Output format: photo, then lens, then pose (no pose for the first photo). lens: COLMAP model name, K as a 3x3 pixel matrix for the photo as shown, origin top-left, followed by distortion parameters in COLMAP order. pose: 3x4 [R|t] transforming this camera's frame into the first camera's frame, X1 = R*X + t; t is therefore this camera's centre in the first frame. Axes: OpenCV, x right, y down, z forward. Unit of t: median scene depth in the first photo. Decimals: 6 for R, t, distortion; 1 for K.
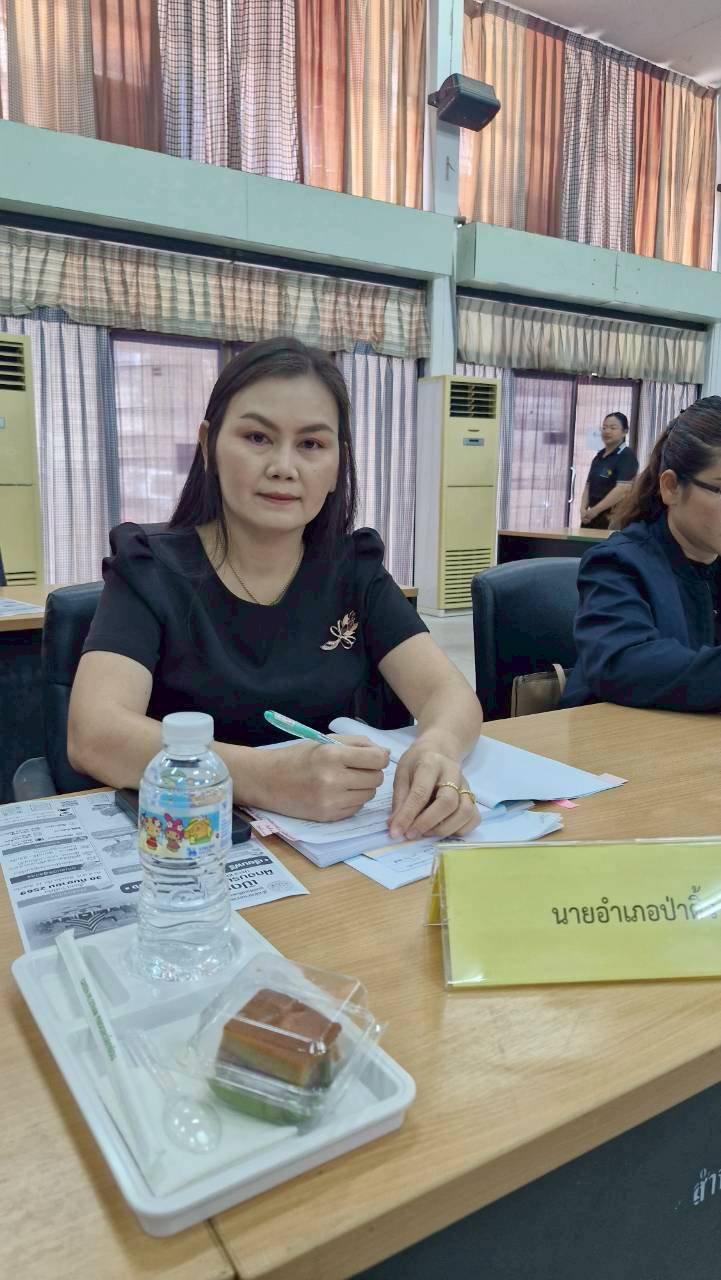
lens RADIAL K [[882.5, 0, 346.9], [0, 882.5, 634.7], [0, 0, 1]] dist [0.057554, -0.075340]
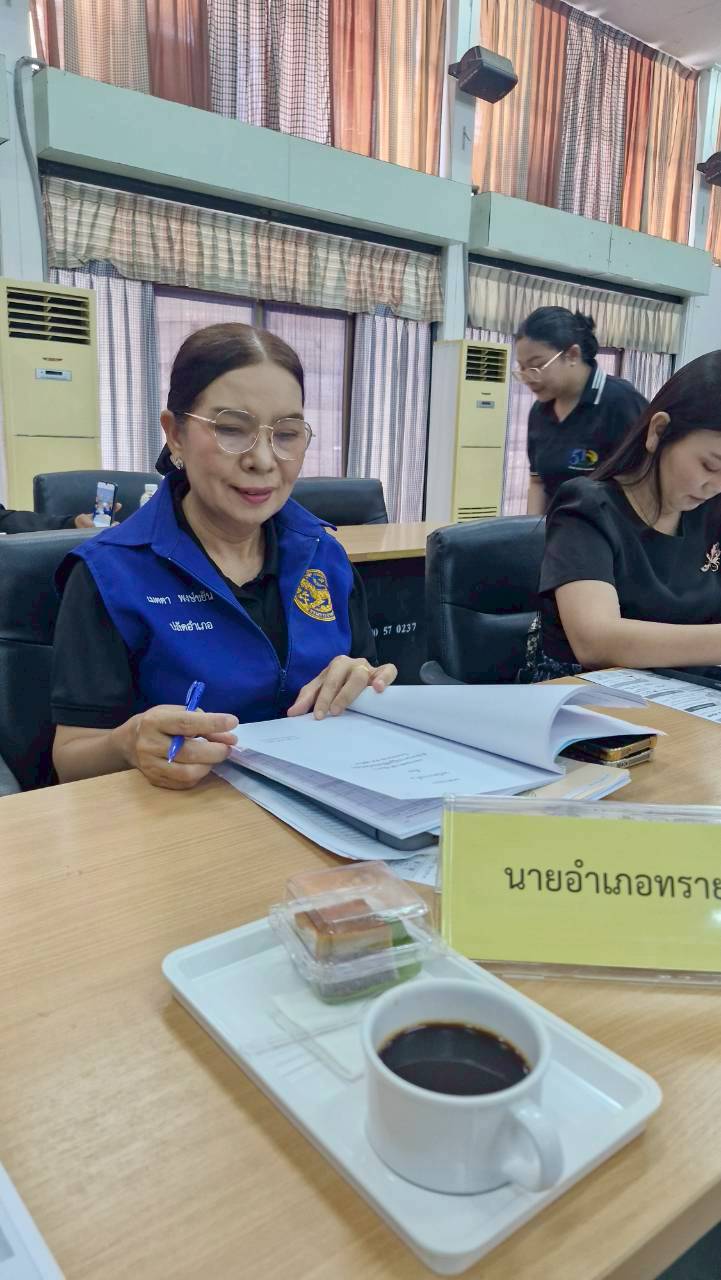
lens RADIAL K [[882.5, 0, 363.4], [0, 882.5, 646.5], [0, 0, 1]] dist [0.057554, -0.075340]
pose [[0.994304, -0.003578, 0.106521, -0.120324], [-0.002855, 0.998184, 0.060175, 0.009080], [-0.106543, -0.060137, 0.992488, -0.060661]]
